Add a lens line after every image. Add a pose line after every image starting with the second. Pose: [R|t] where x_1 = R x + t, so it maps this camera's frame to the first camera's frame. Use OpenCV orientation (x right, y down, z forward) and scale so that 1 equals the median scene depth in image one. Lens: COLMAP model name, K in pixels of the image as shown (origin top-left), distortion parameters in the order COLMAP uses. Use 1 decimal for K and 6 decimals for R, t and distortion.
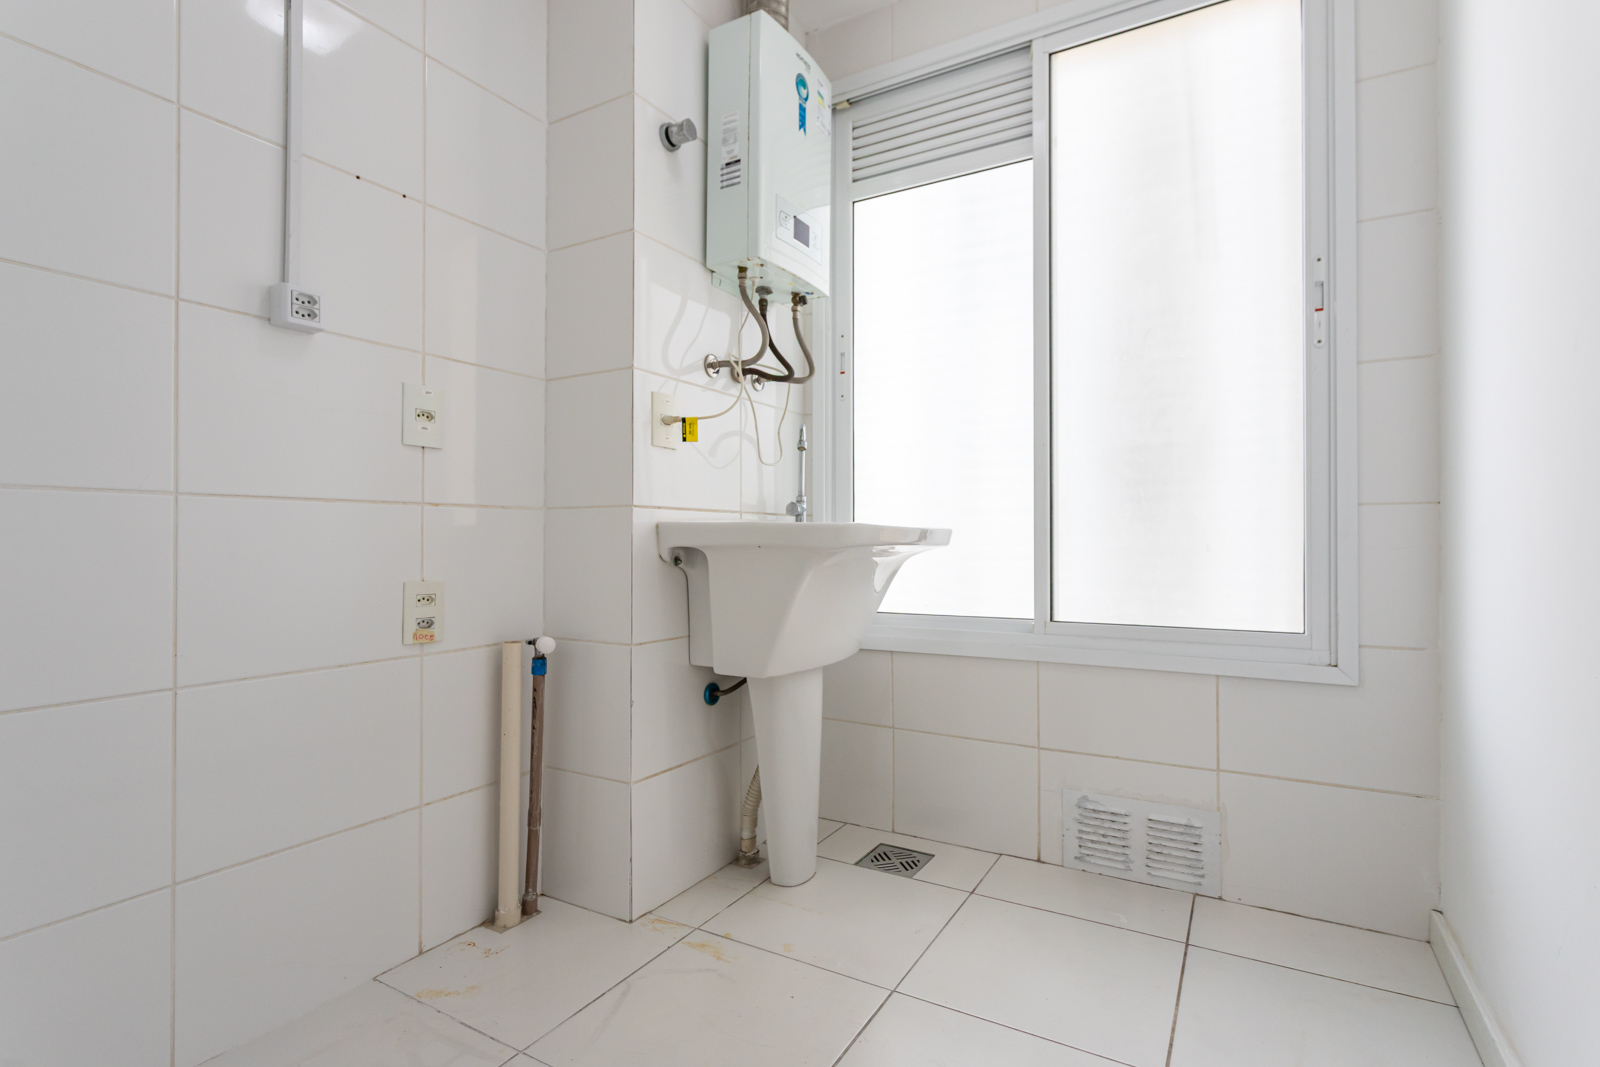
lens RADIAL K [[759.9, 0, 790.0], [0, 759.9, 531.3], [0, 0, 1]] dist [-0.001636, 0.001613]
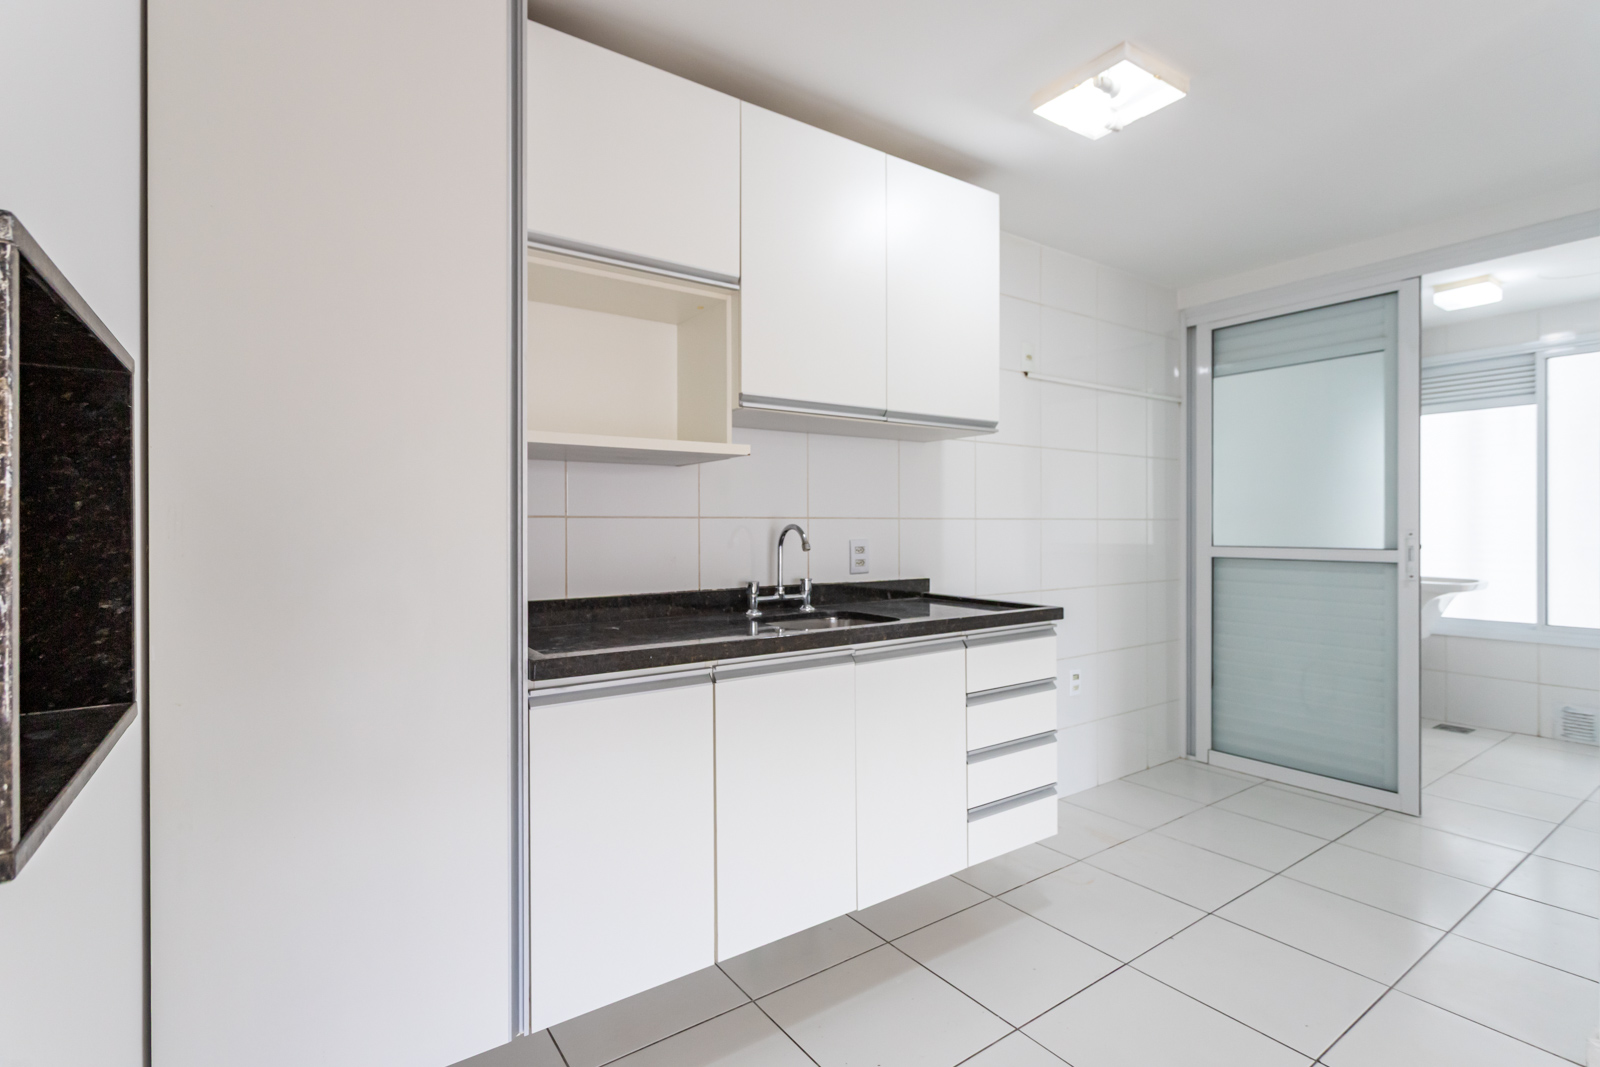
lens RADIAL K [[759.9, 0, 810.8], [0, 759.9, 525.5], [0, 0, 1]] dist [-0.001636, 0.001613]
pose [[0.910245, -0.002410, -0.414064, -0.645504], [0.007529, 0.999914, 0.010732, -0.197170], [0.414002, -0.012886, 0.910185, -1.772351]]
